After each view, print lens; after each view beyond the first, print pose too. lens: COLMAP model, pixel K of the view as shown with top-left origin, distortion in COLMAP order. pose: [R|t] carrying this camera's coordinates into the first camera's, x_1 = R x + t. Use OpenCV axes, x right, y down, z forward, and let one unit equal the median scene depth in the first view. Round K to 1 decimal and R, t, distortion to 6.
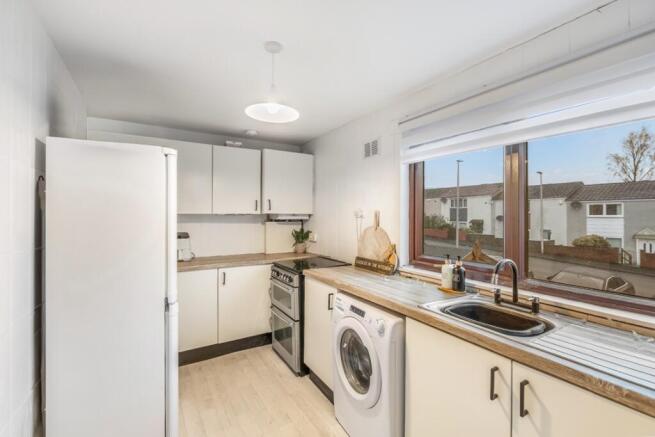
lens RADIAL K [[280.5, 0, 327.5], [0, 280.5, 218.5], [0, 0, 1]] dist [-0.000882, -0.000124]
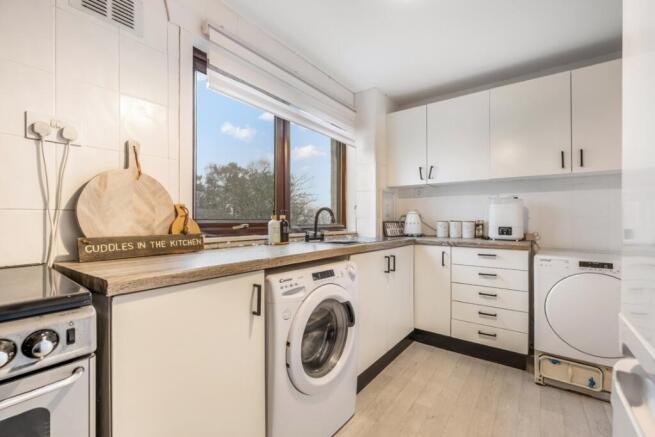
lens RADIAL K [[280.5, 0, 327.5], [0, 280.5, 218.5], [0, 0, 1]] dist [-0.000882, -0.000124]
pose [[-0.365961, 0.003137, 0.930625, -0.439995], [0.003159, 0.999993, -0.002128, 0.119481], [-0.930625, 0.002161, -0.365969, 0.884204]]
